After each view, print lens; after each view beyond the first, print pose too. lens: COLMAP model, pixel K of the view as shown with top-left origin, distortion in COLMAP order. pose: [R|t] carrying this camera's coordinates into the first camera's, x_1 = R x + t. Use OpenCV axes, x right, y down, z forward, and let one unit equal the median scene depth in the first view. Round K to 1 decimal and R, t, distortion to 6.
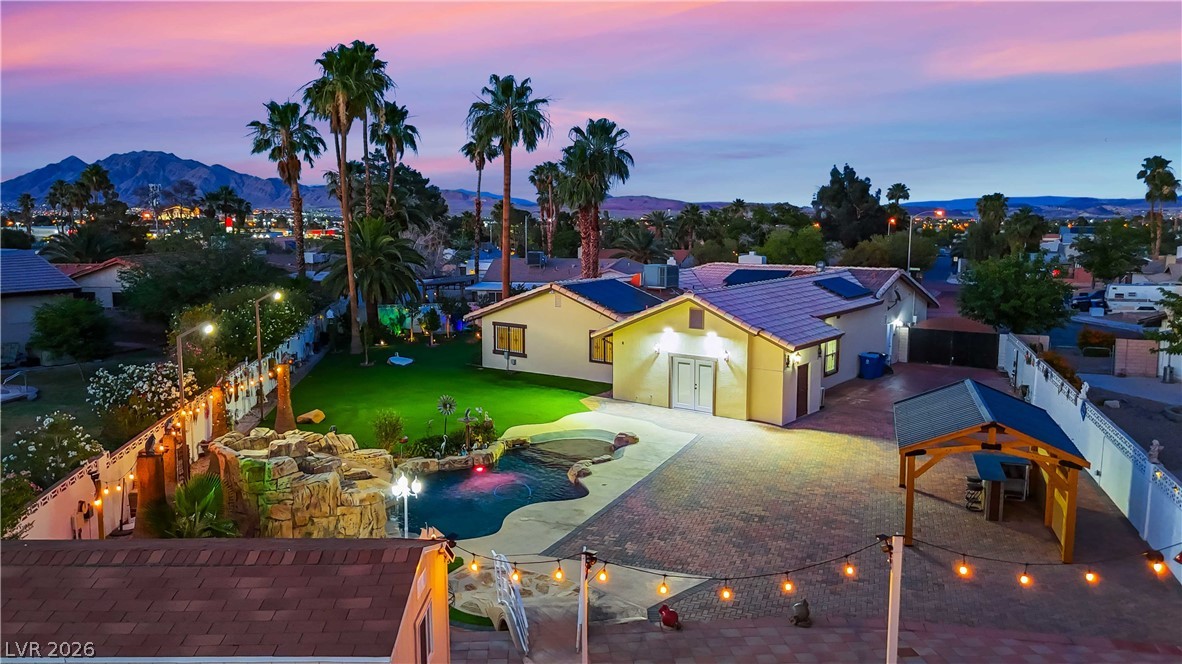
lens RADIAL K [[875.5, 0, 592.4], [0, 875.5, 335.1], [0, 0, 1]] dist [0.075566, -0.075236]
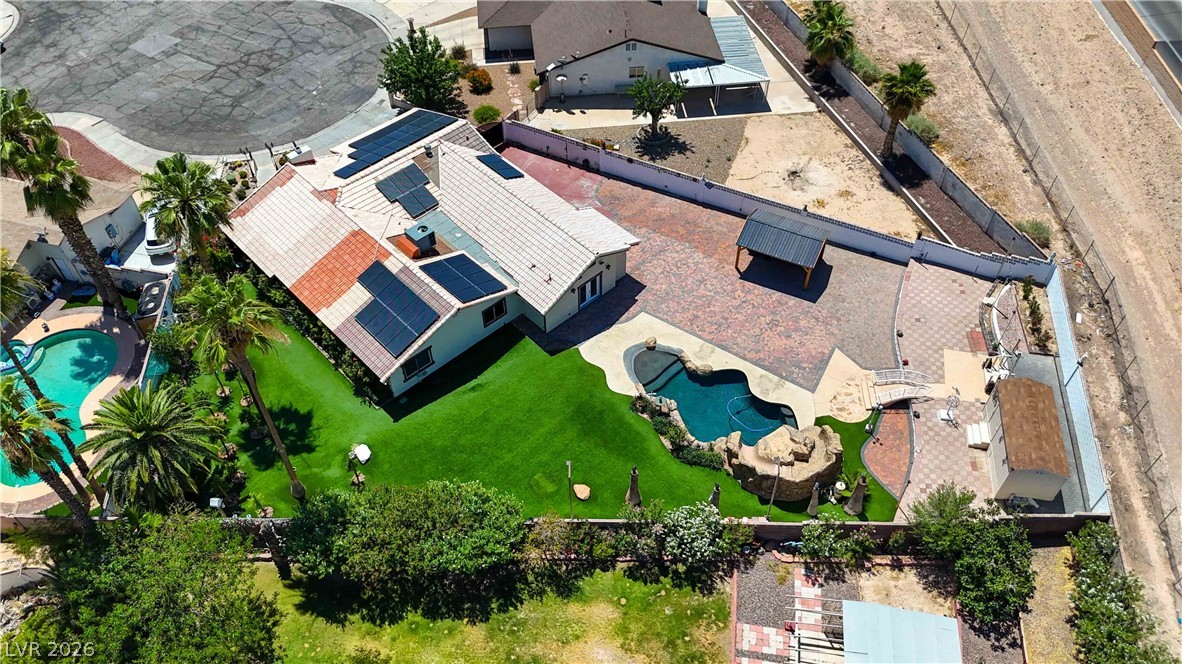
lens RADIAL K [[875.5, 0, 592.4], [0, 875.5, 335.1], [0, 0, 1]] dist [0.075566, -0.075236]
pose [[0.168673, -0.740048, 0.651060, -0.818503], [0.145671, 0.671986, 0.726095, -0.871701], [-0.974848, -0.027632, 0.221150, 0.501915]]
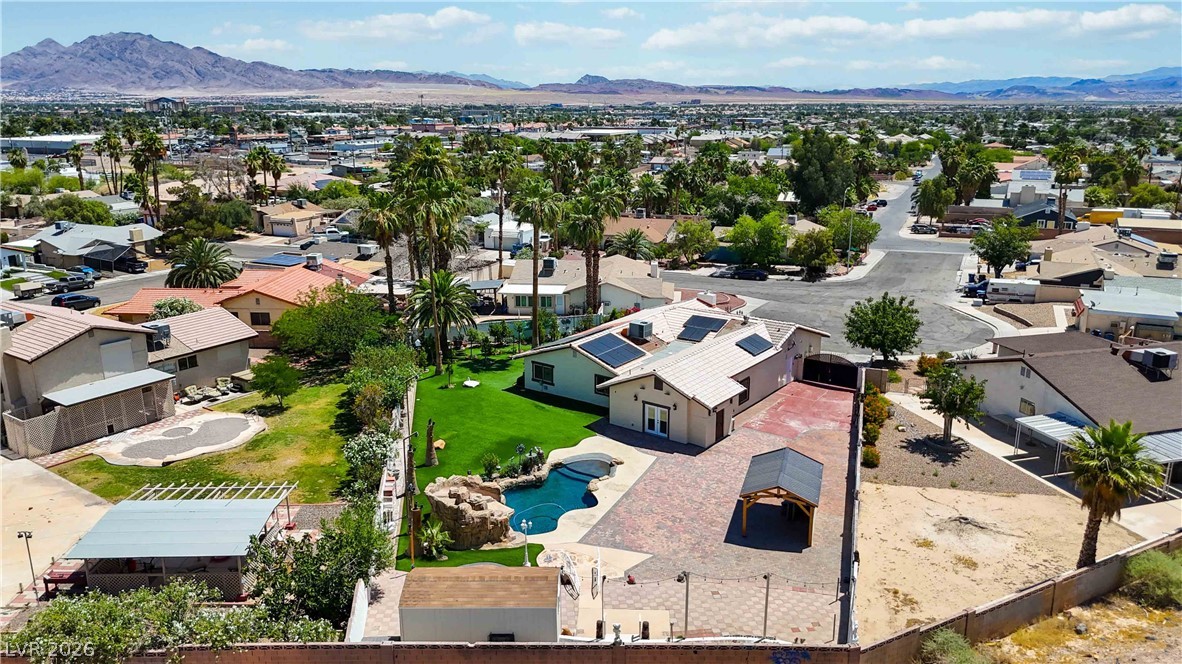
lens RADIAL K [[875.5, 0, 592.4], [0, 875.5, 335.1], [0, 0, 1]] dist [0.075566, -0.075236]
pose [[0.999982, -0.002969, 0.005175, -0.014591], [0.002291, 0.991980, 0.126378, -0.259915], [-0.005508, -0.126363, 0.991969, -0.536215]]
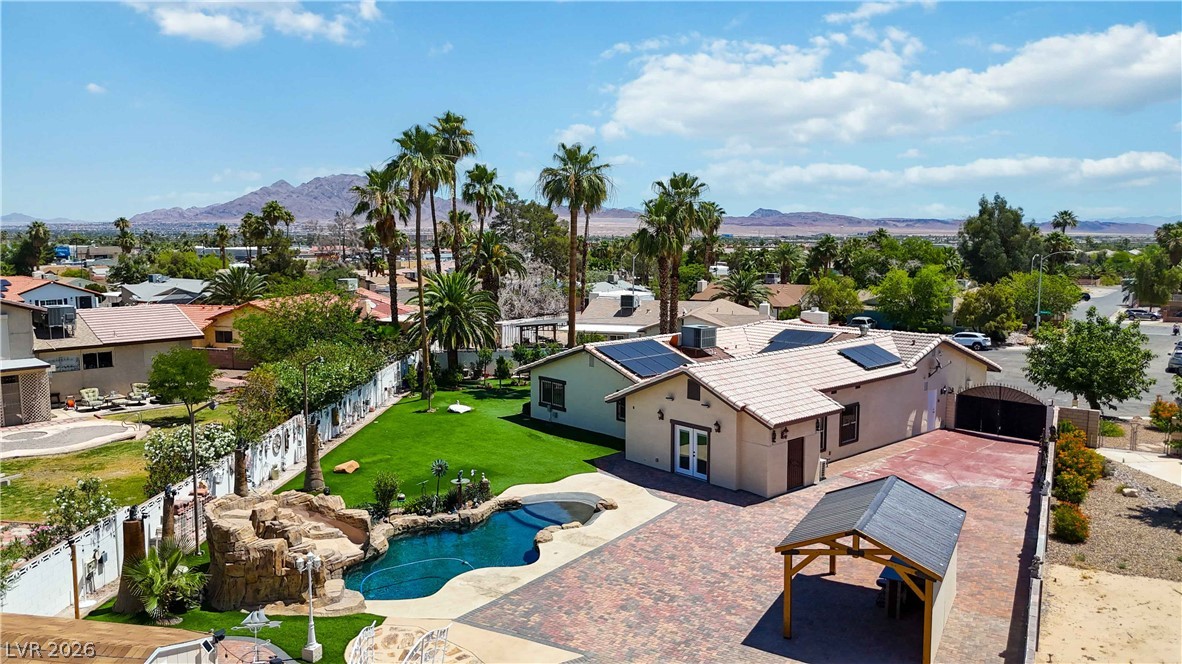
lens RADIAL K [[875.5, 0, 592.4], [0, 875.5, 335.1], [0, 0, 1]] dist [0.075566, -0.075236]
pose [[0.982441, 0.022909, -0.185164, 0.152453], [-0.026406, 0.999516, -0.016443, -0.051076], [0.184698, 0.021044, 0.982570, -0.051050]]
